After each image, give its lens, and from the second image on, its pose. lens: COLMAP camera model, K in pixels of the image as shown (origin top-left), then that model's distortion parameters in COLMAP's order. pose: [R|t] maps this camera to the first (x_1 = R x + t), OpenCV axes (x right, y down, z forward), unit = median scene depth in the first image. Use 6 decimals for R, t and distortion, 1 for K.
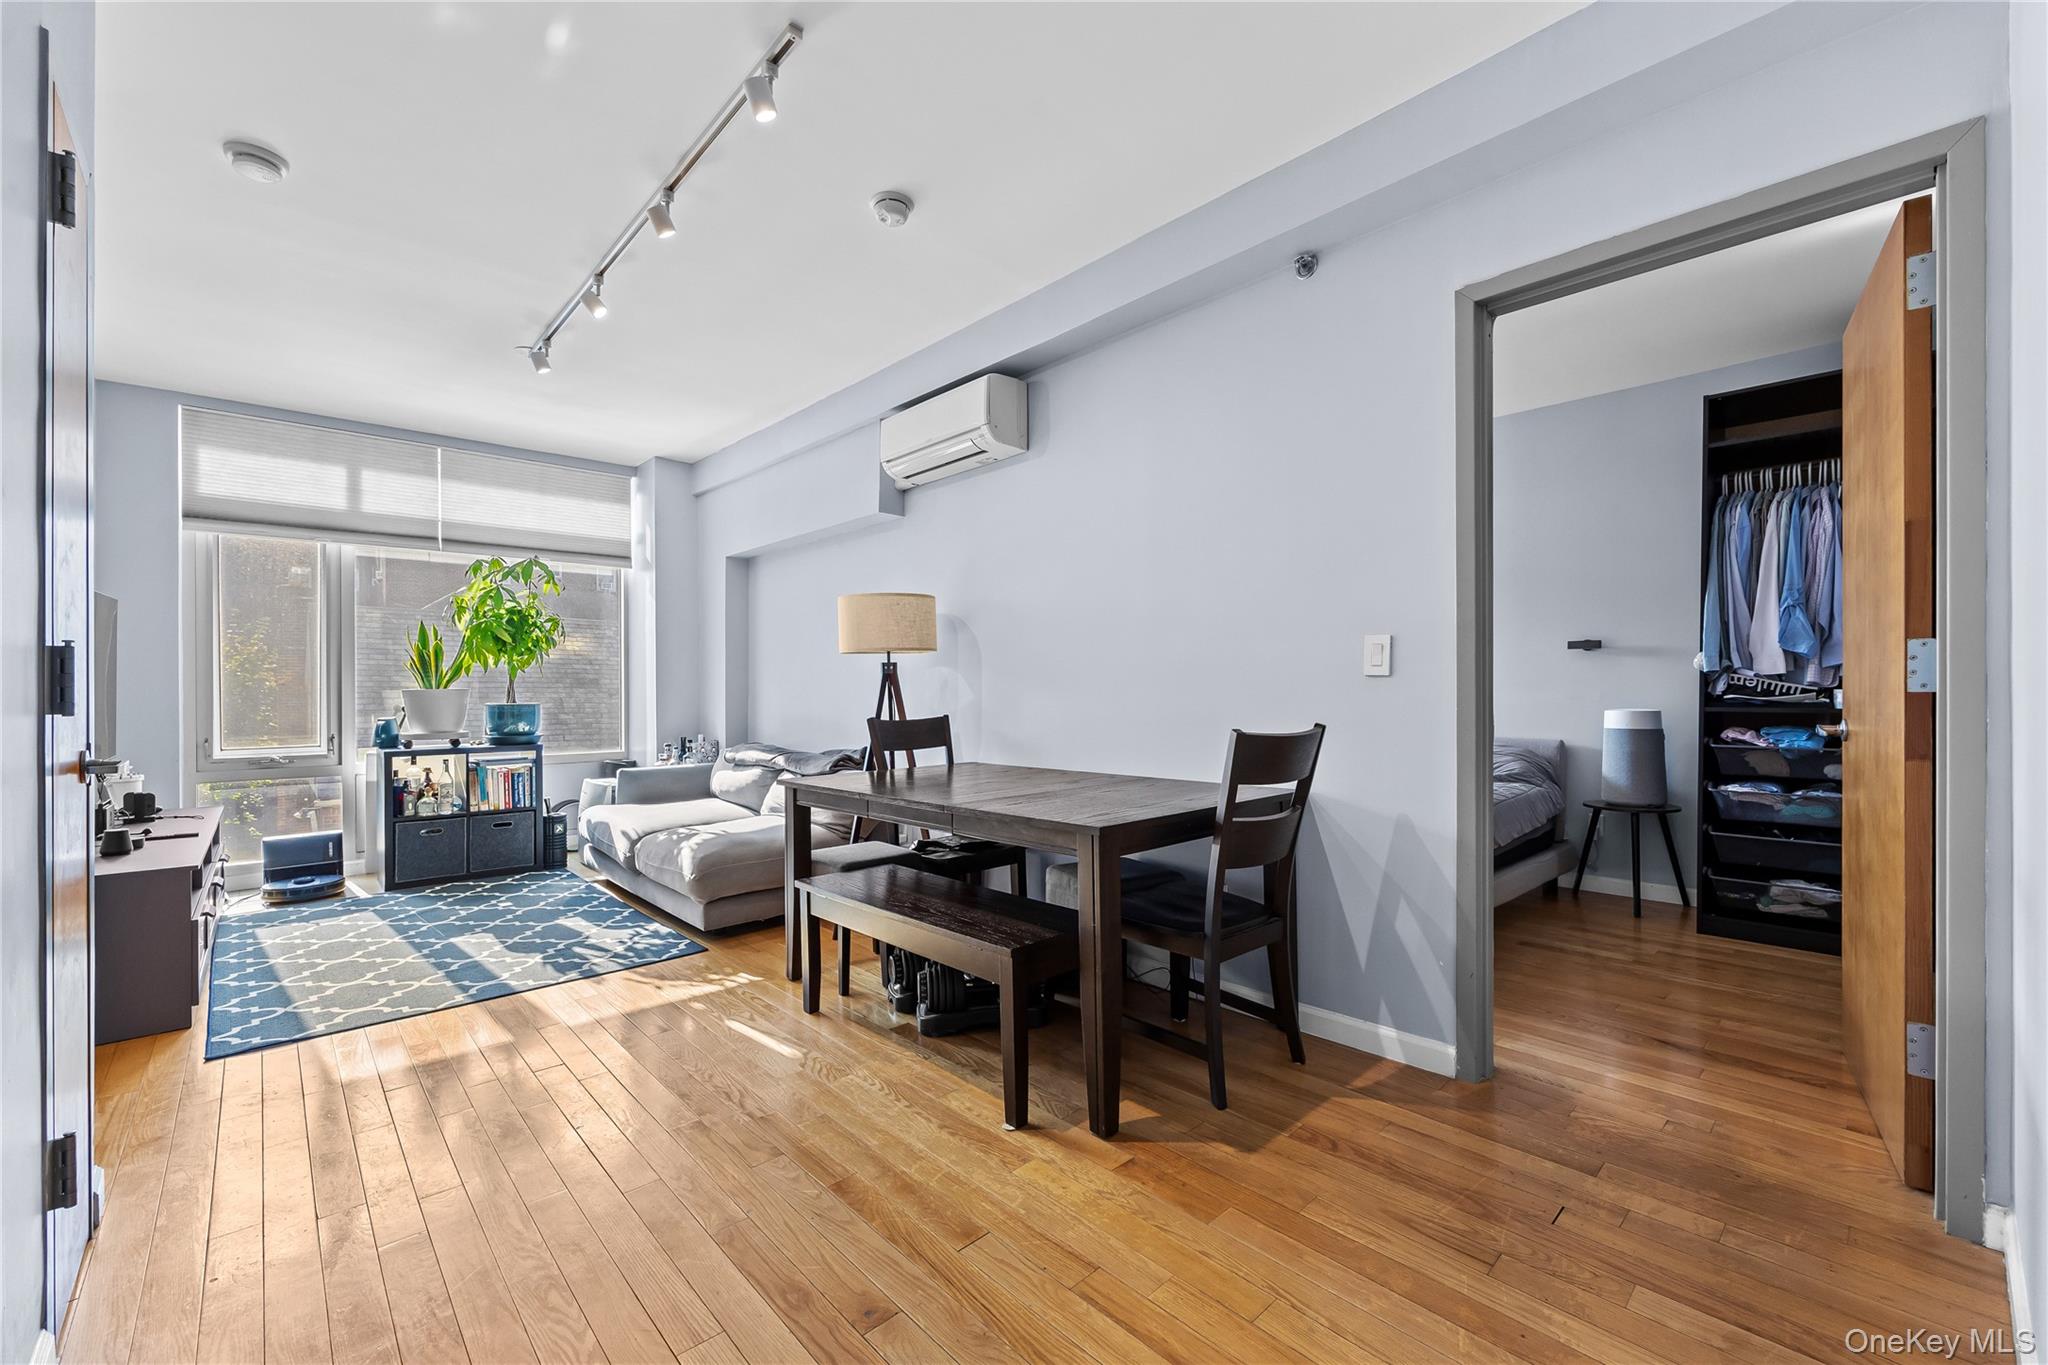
lens RADIAL K [[836.7, 0, 1029.9], [0, 836.7, 691.2], [0, 0, 1]] dist [0.000166, 0.000119]
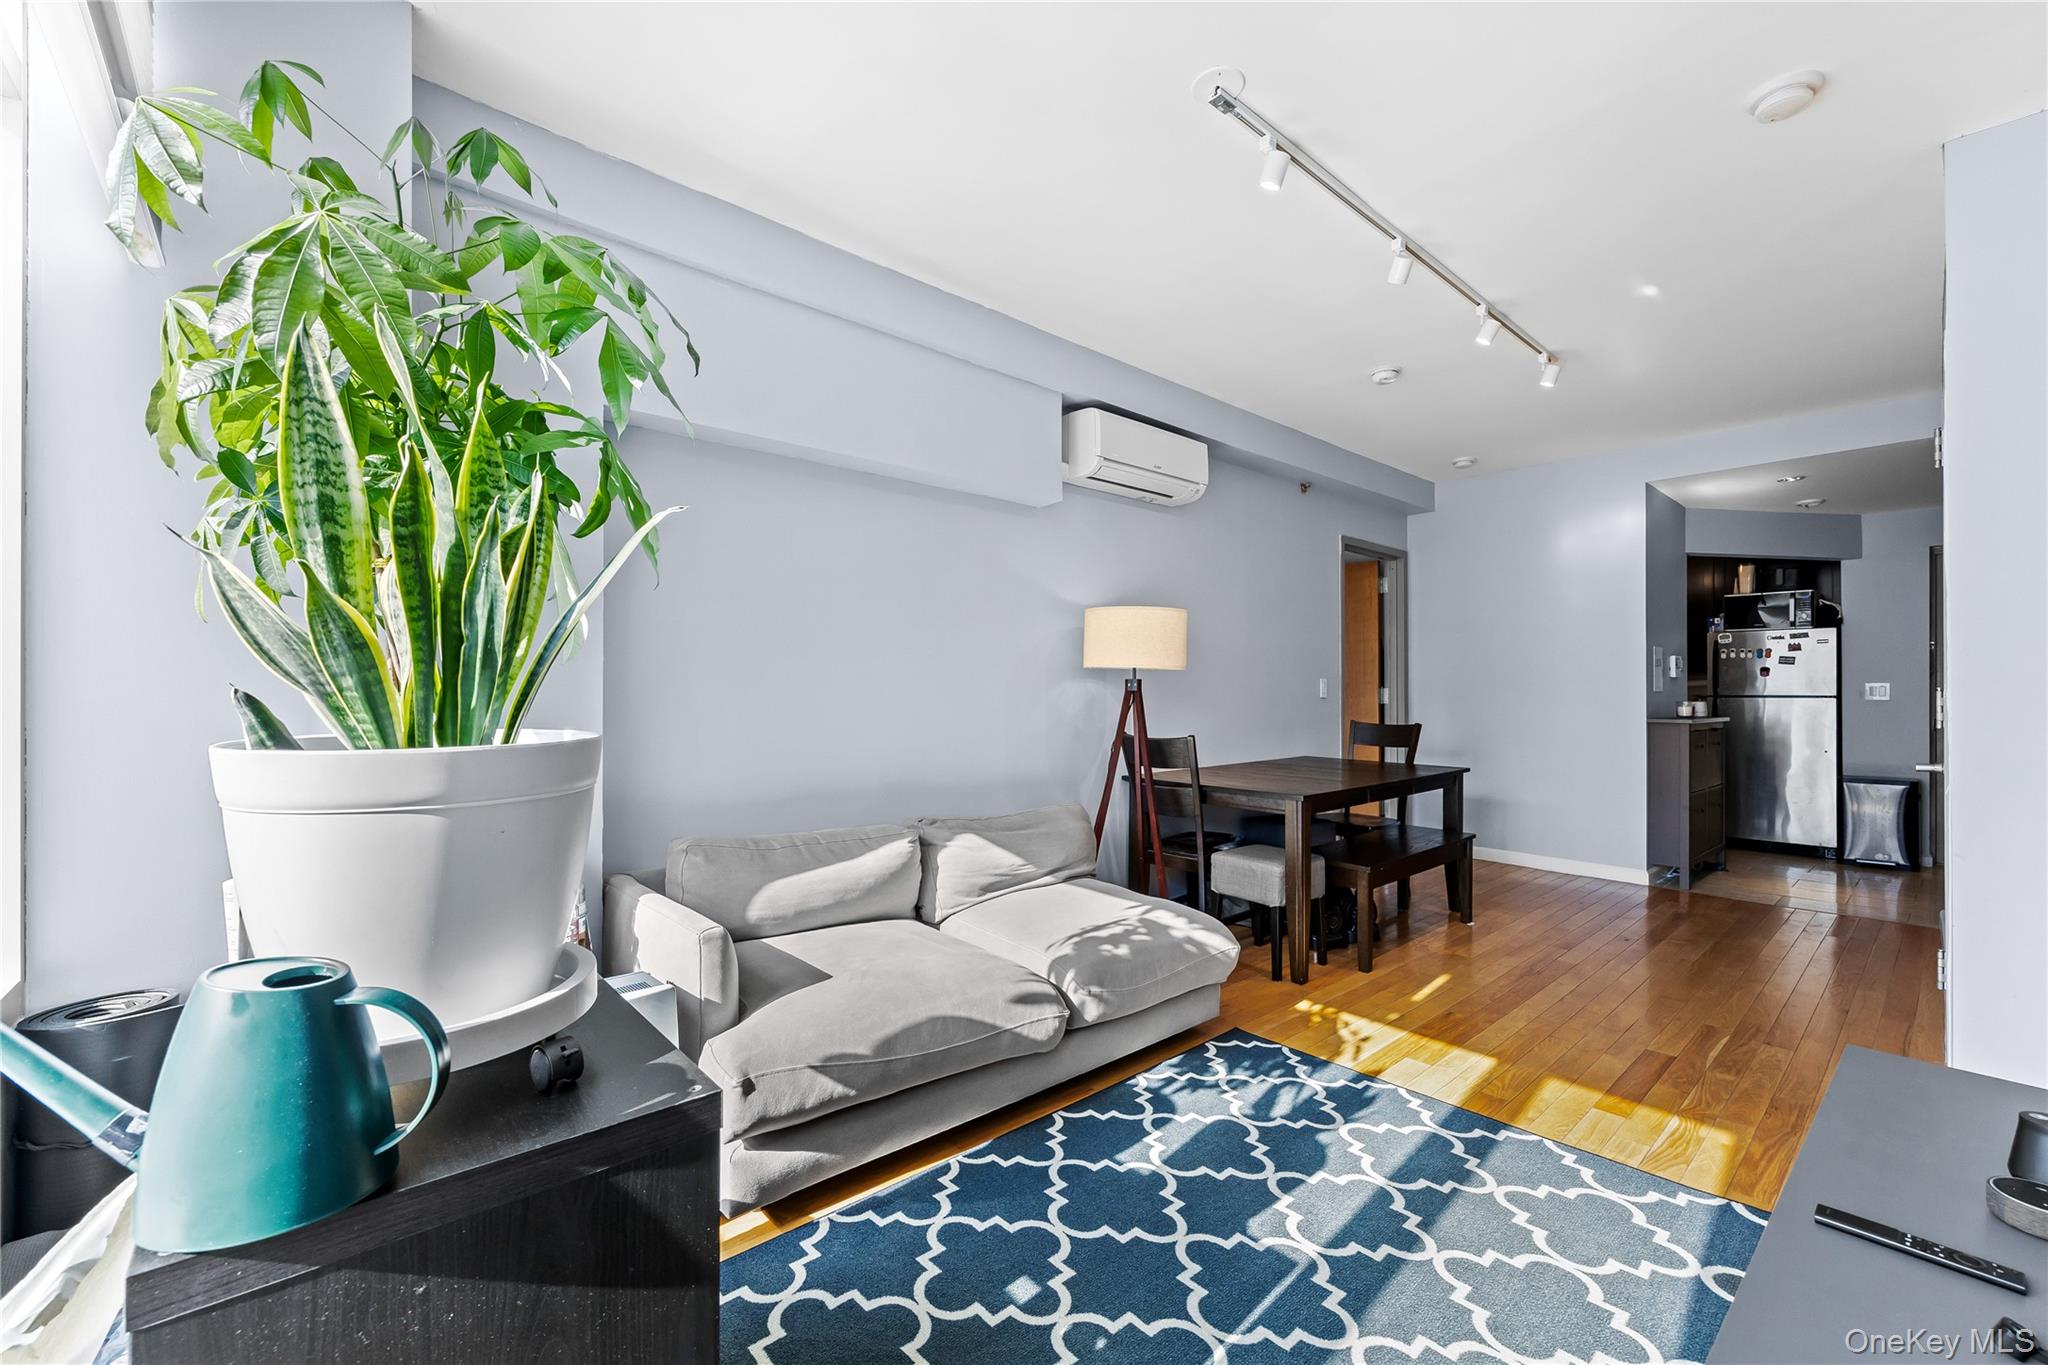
lens RADIAL K [[835.1, 0, 1024.0], [0, 835.1, 682.5], [0, 0, 1]] dist [-0.000917, 0.000061]
pose [[0.034729, 0.011247, 0.999333, -0.913554], [0.001541, 0.999935, -0.011308, -0.016354], [-0.999396, 0.001932, 0.034709, 0.890495]]
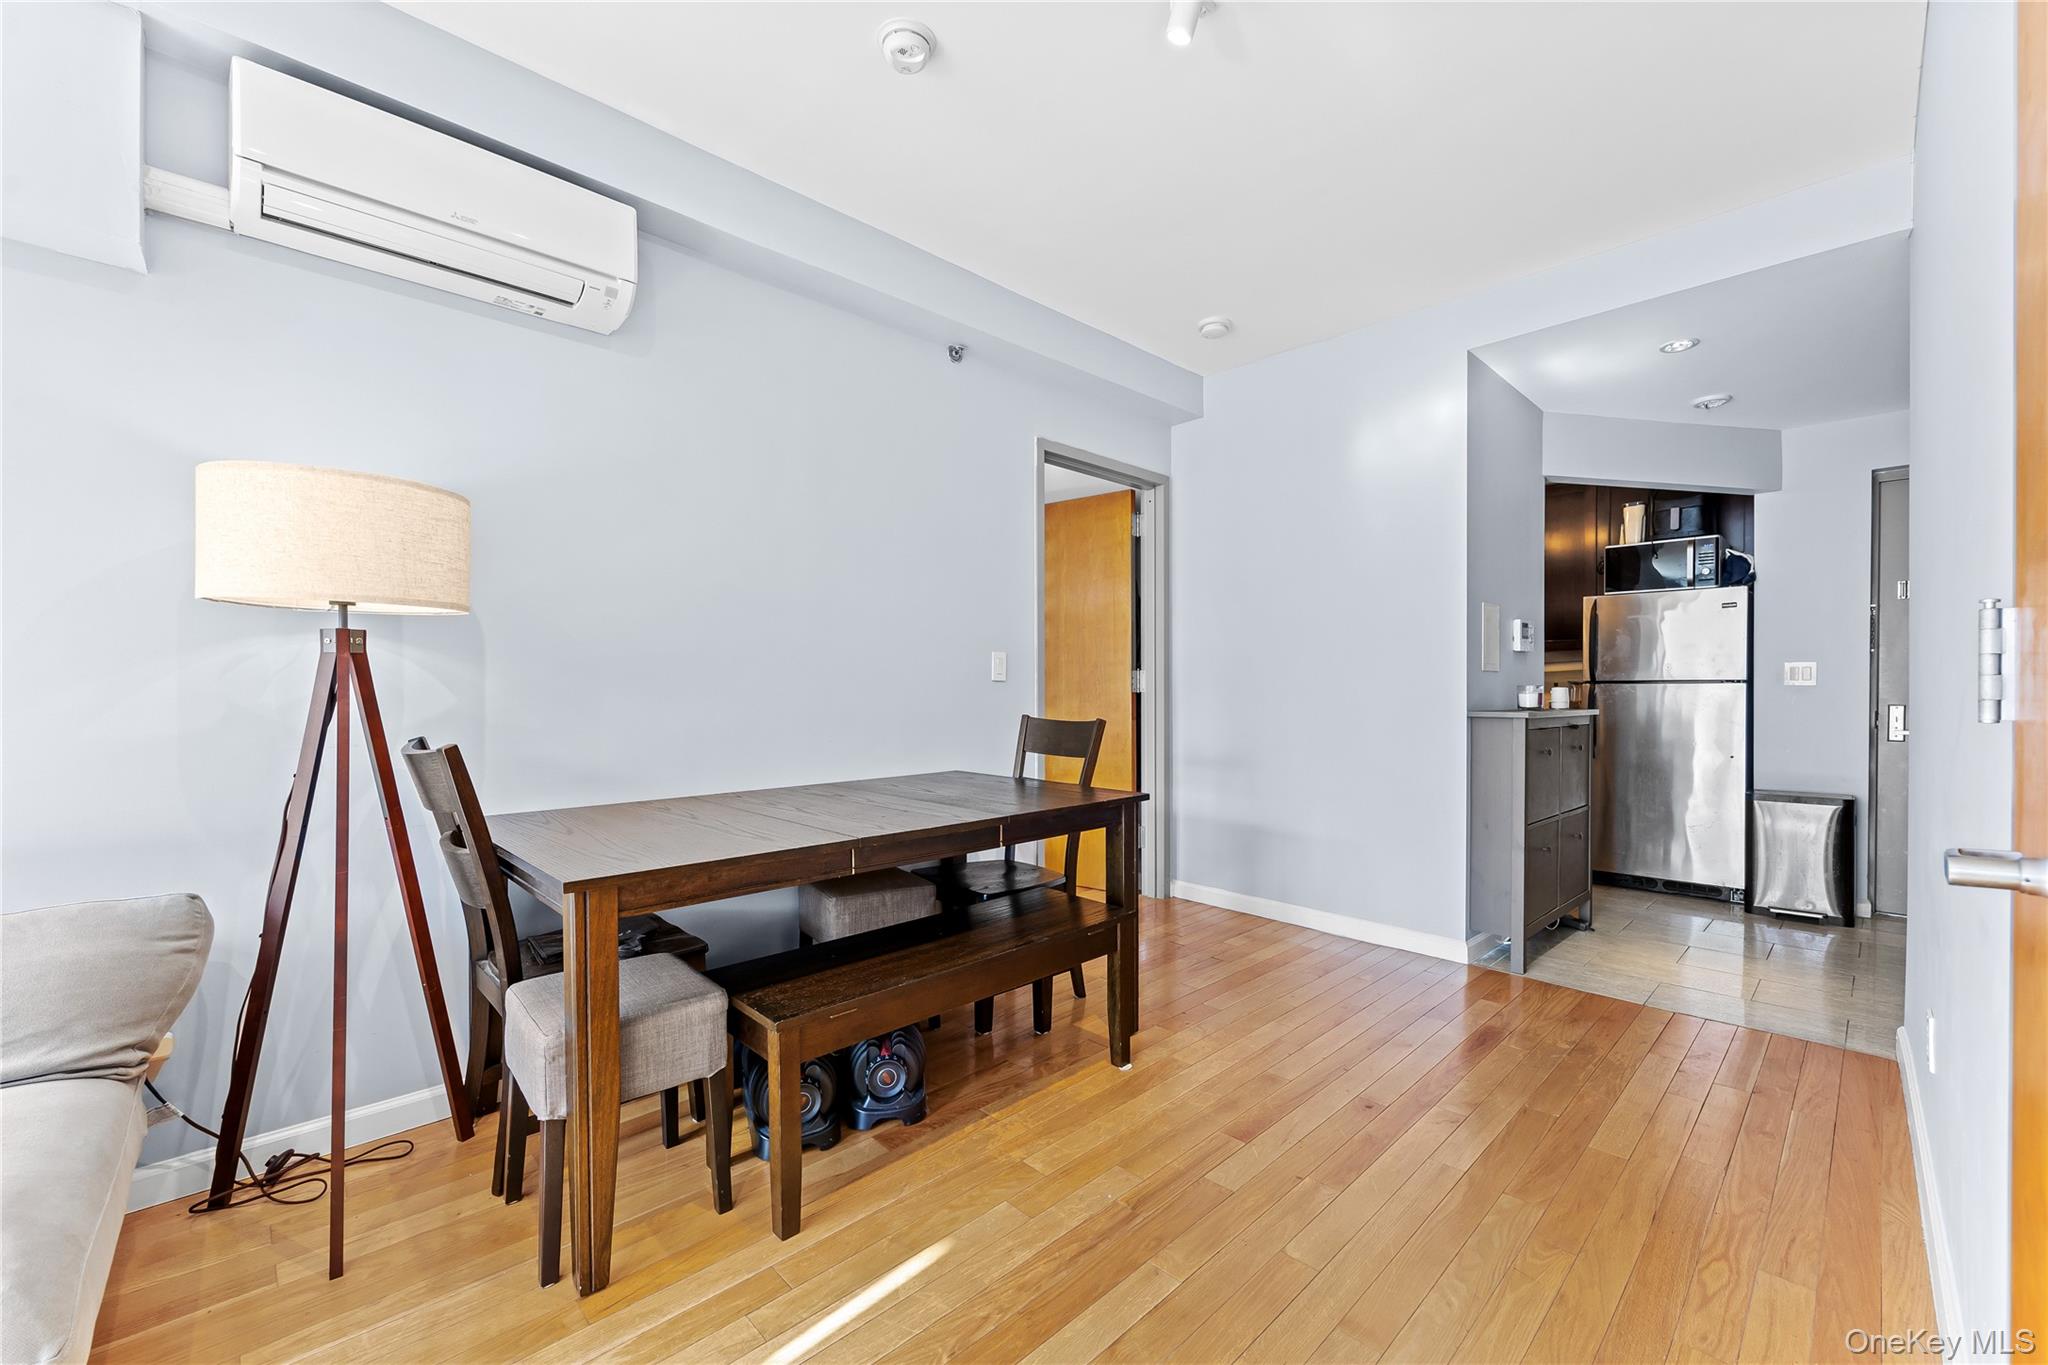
lens RADIAL K [[836.7, 0, 1029.9], [0, 836.7, 691.2], [0, 0, 1]] dist [0.000166, 0.000119]
pose [[-0.018316, -0.001339, 0.999831, -0.516510], [0.003348, 0.999993, 0.001401, -0.000182], [-0.999827, 0.003373, -0.018311, 0.512332]]
